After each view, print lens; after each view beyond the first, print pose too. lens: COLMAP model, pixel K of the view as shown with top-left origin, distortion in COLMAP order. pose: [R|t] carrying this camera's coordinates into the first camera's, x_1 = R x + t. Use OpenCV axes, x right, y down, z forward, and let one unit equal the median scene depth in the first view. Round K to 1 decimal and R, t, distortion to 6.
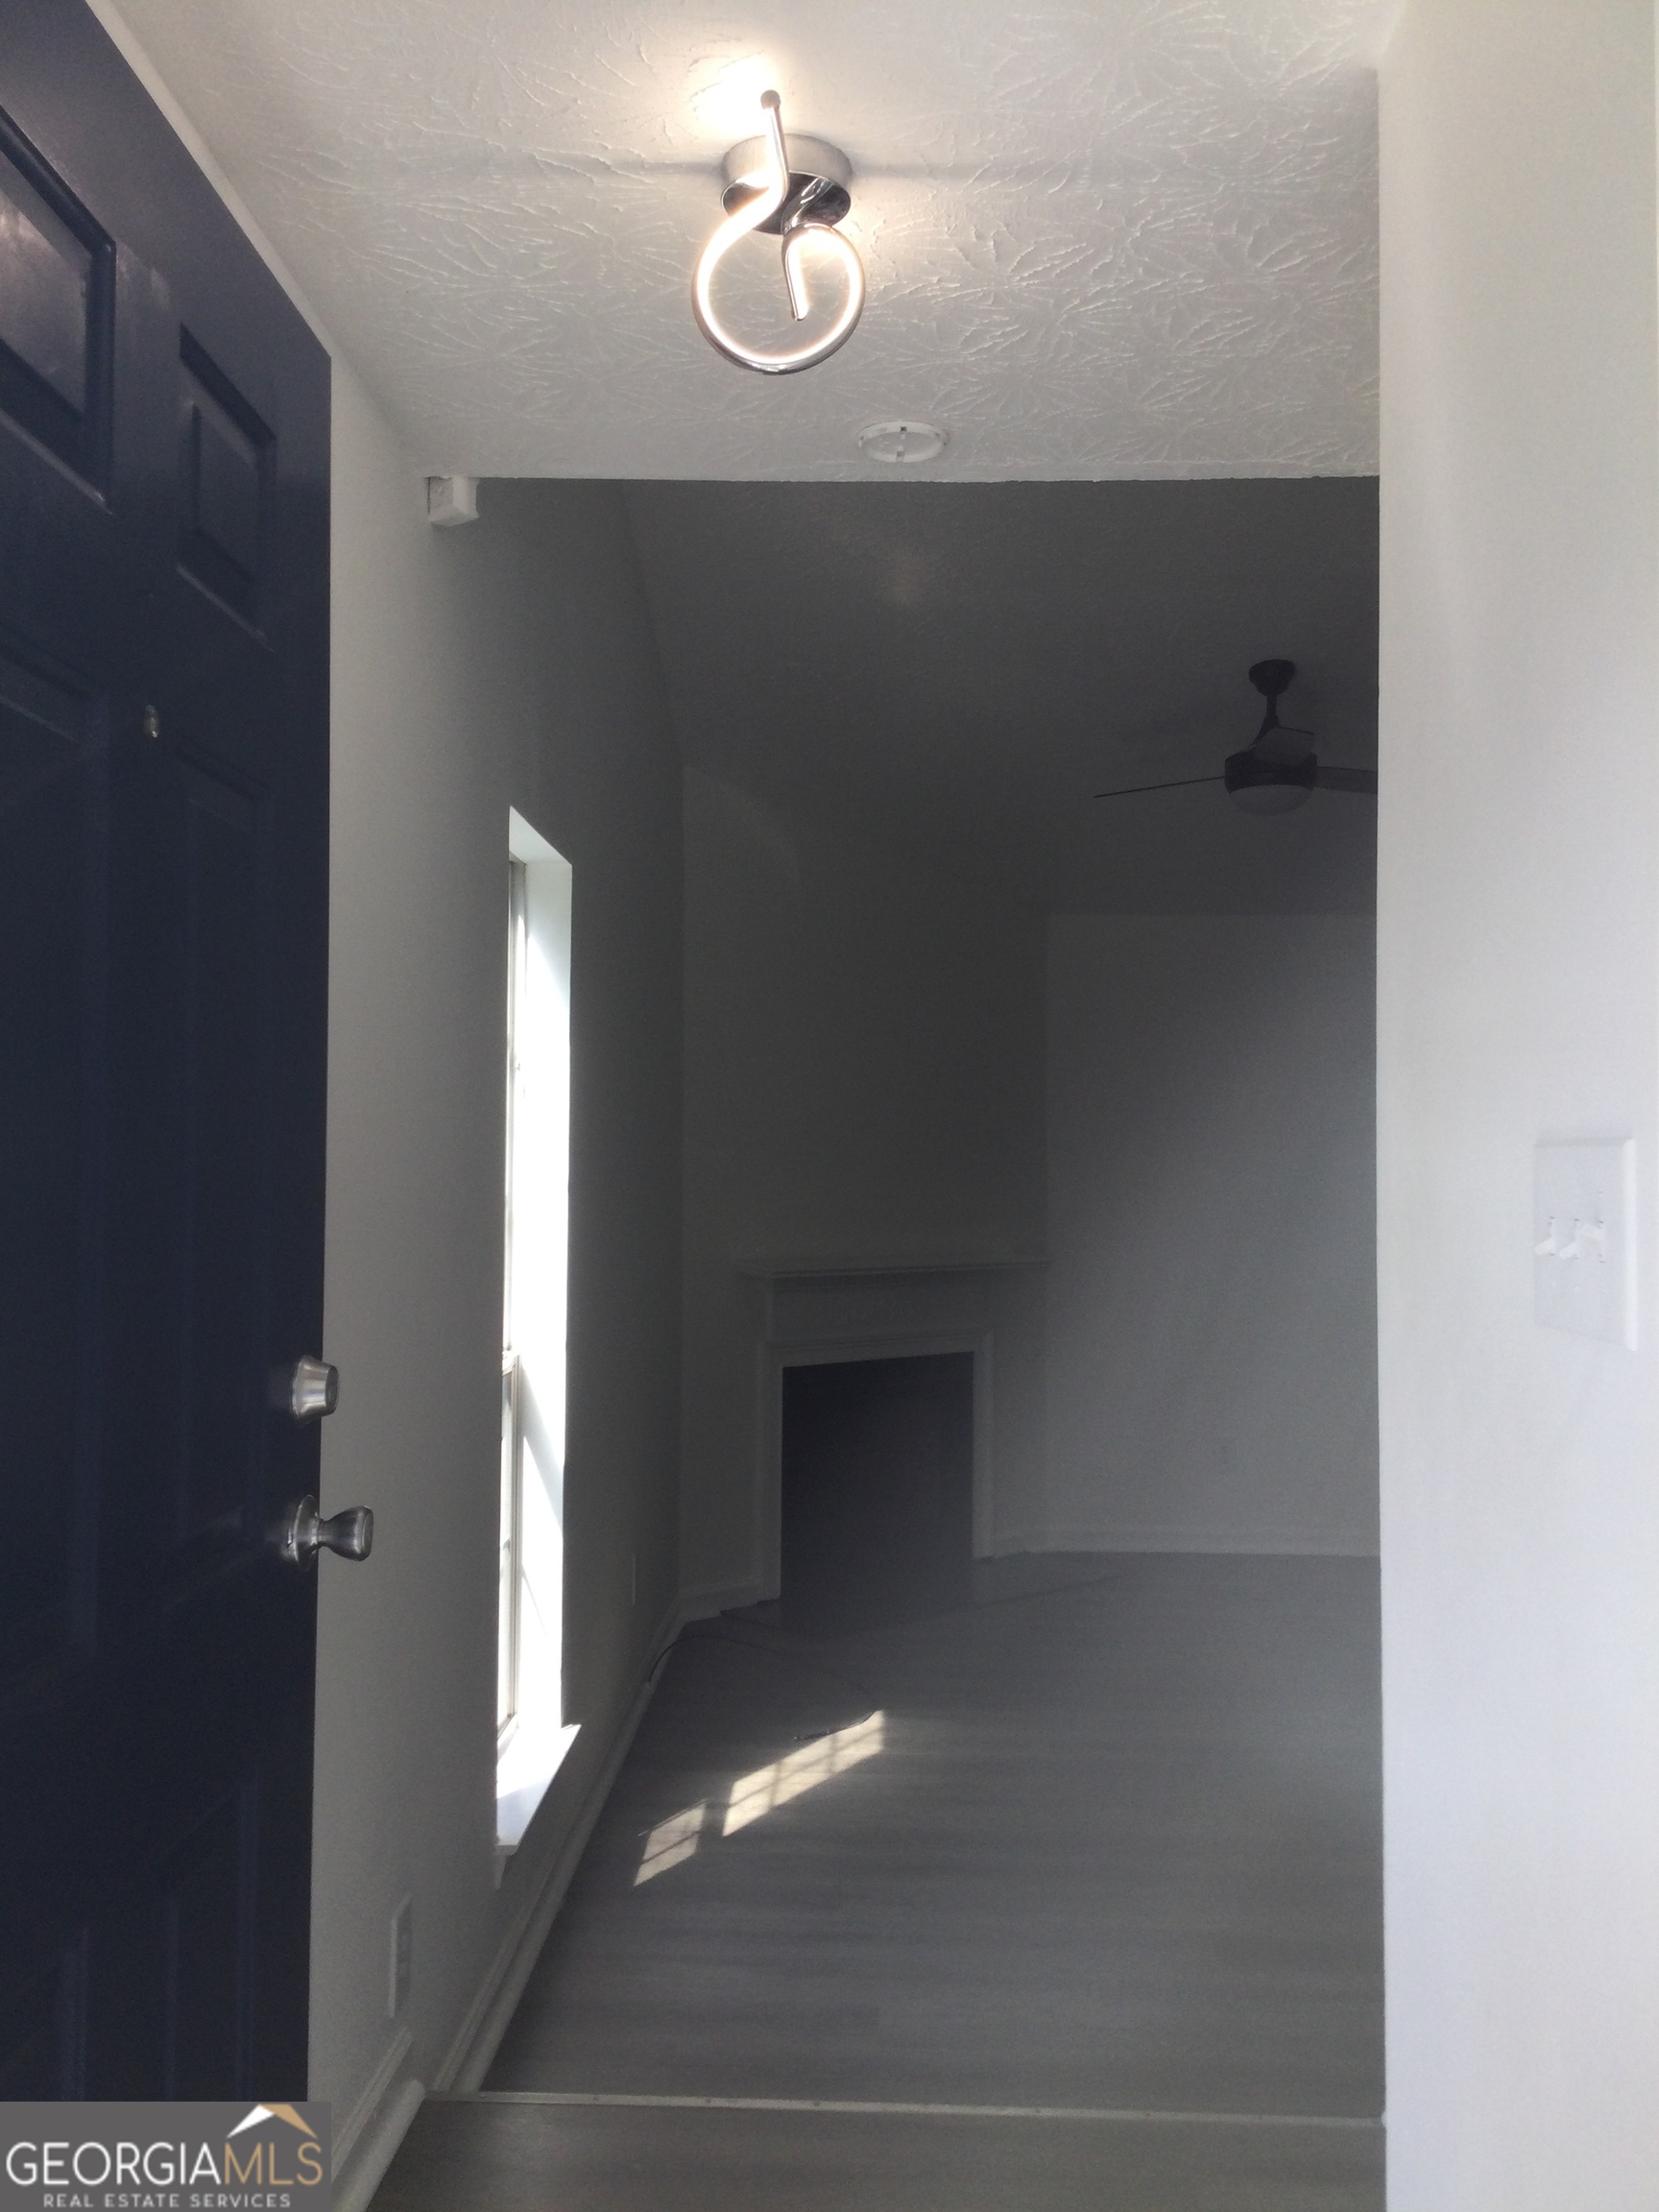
lens RADIAL K [[2028.2, 0, 823.2], [0, 2028.2, 1160.3], [0, 0, 1]] dist [0.099028, -0.201899]
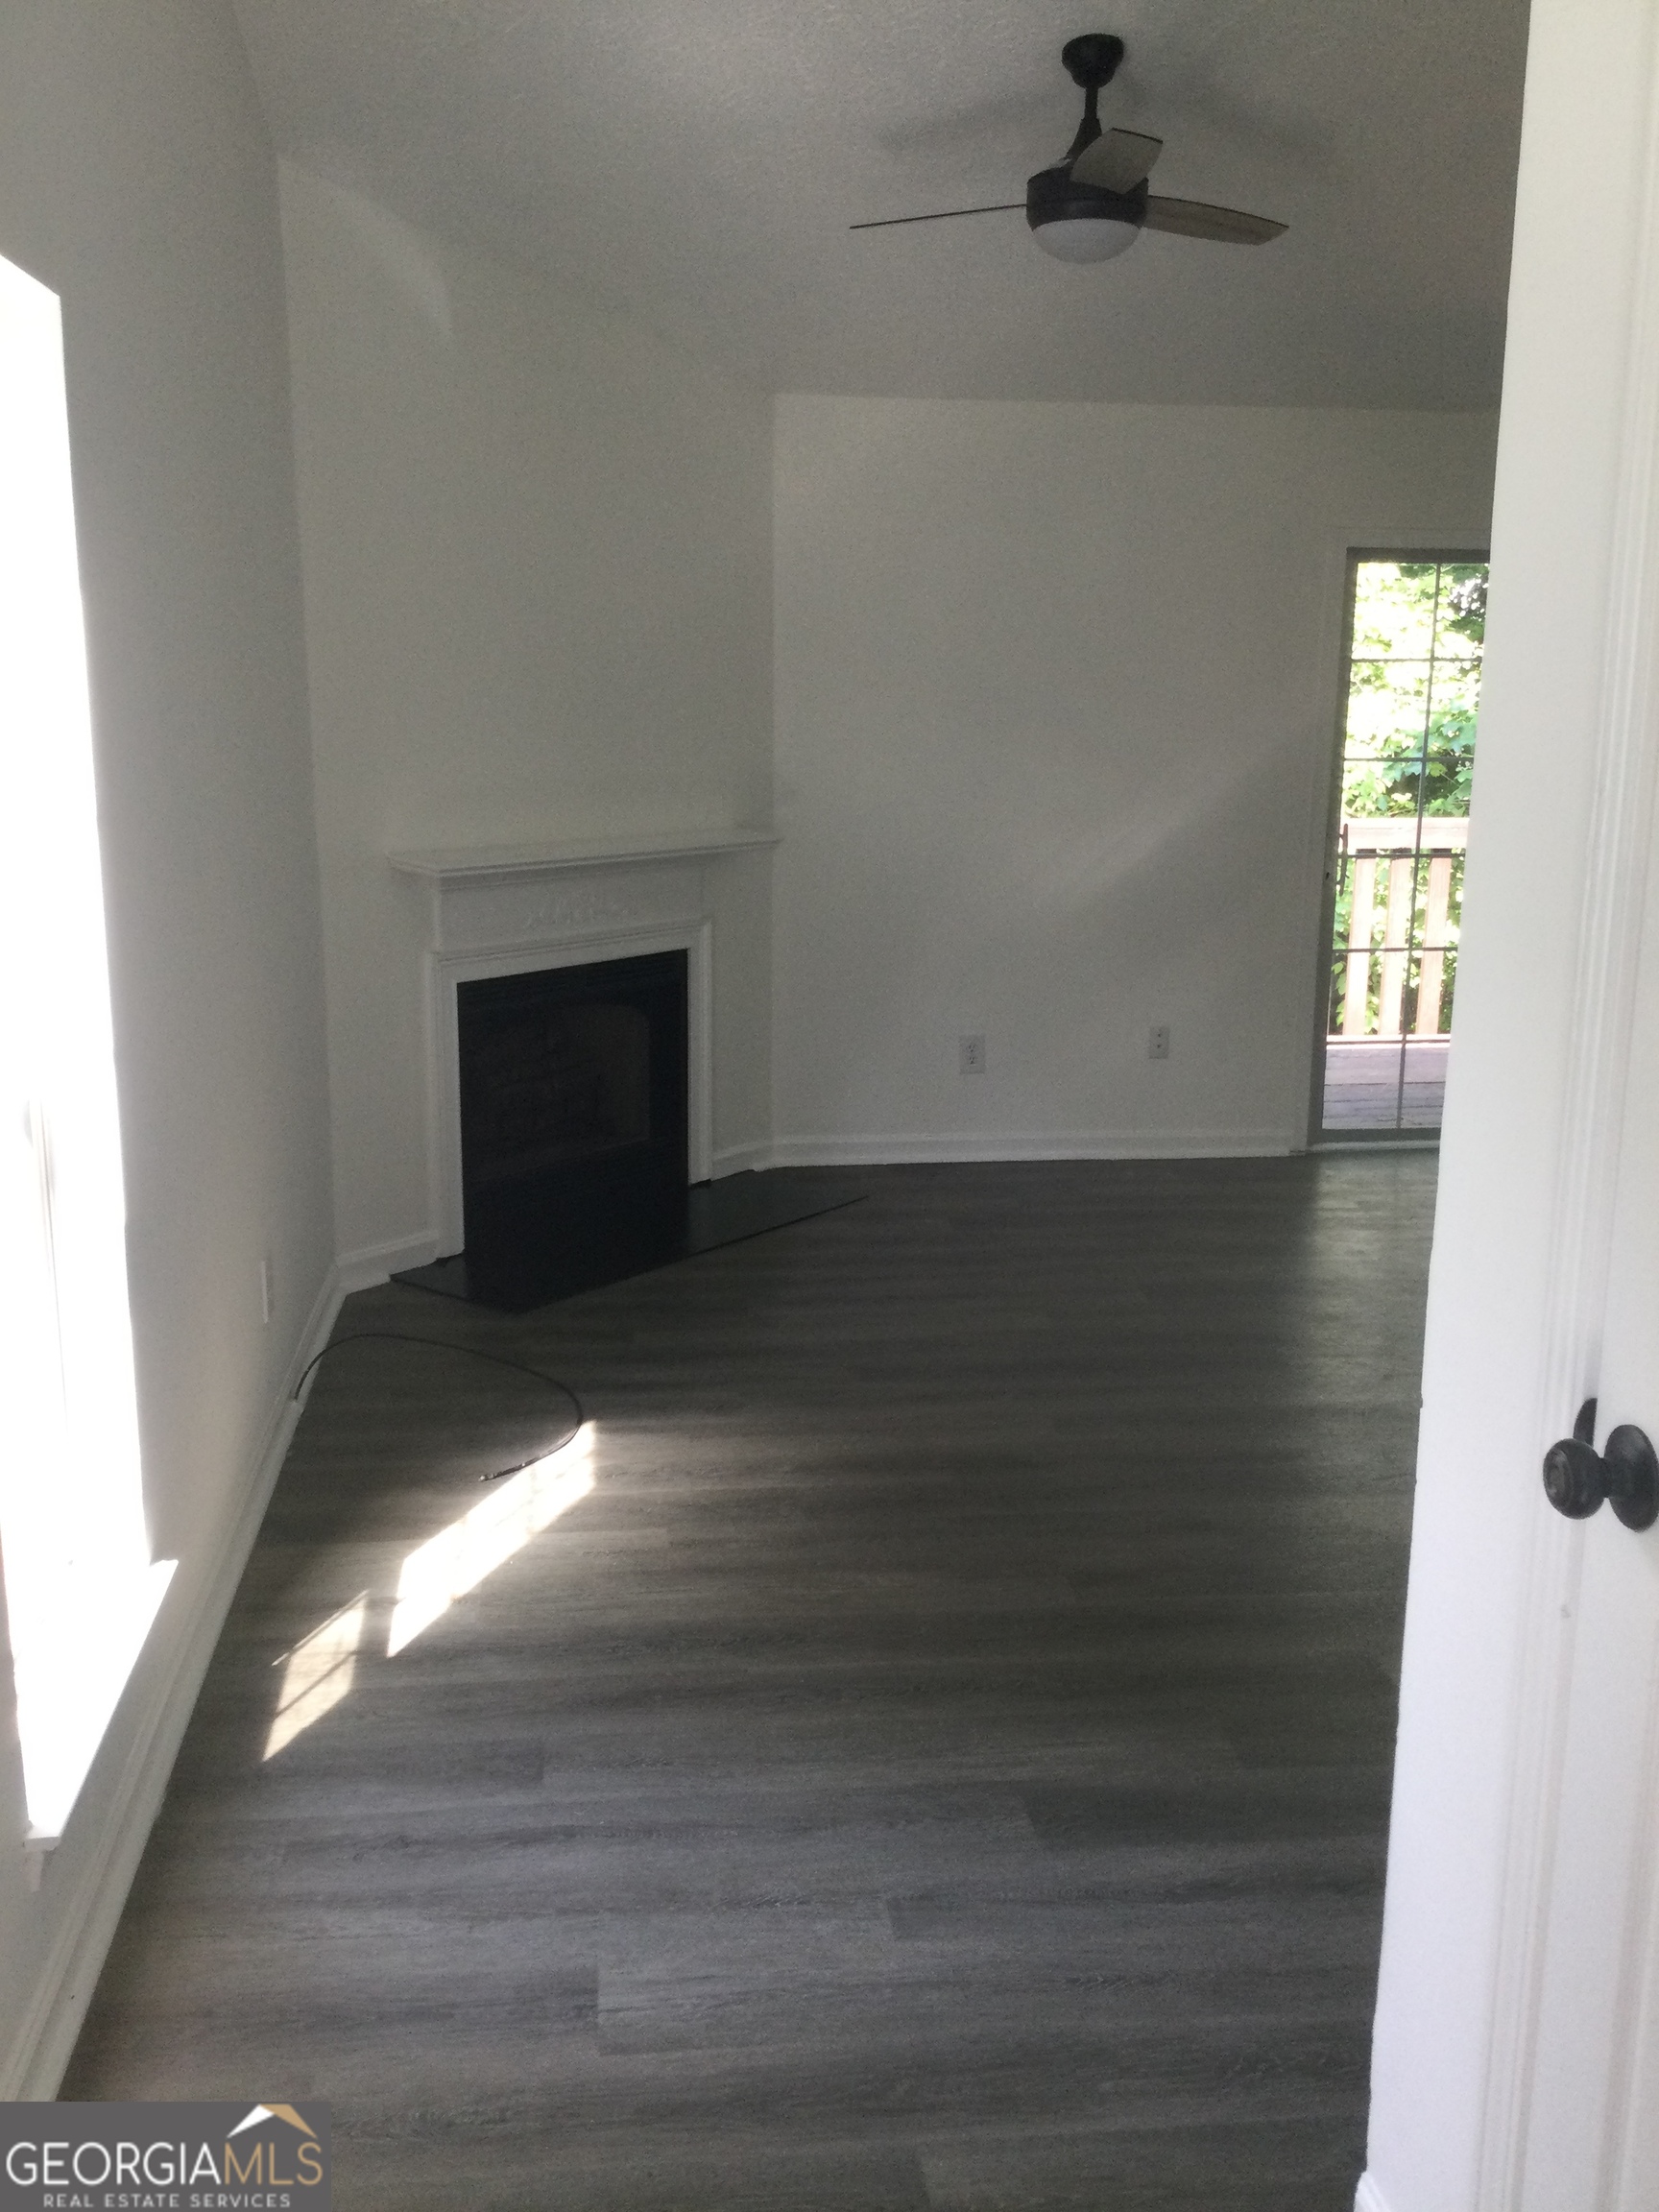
lens RADIAL K [[2028.2, 0, 823.2], [0, 2028.2, 1160.3], [0, 0, 1]] dist [0.099028, -0.201899]
pose [[0.988766, -0.028849, 0.146658, 0.004933], [-0.006850, 0.971420, 0.237268, -0.030754], [-0.149312, -0.235607, 0.960310, 0.240734]]
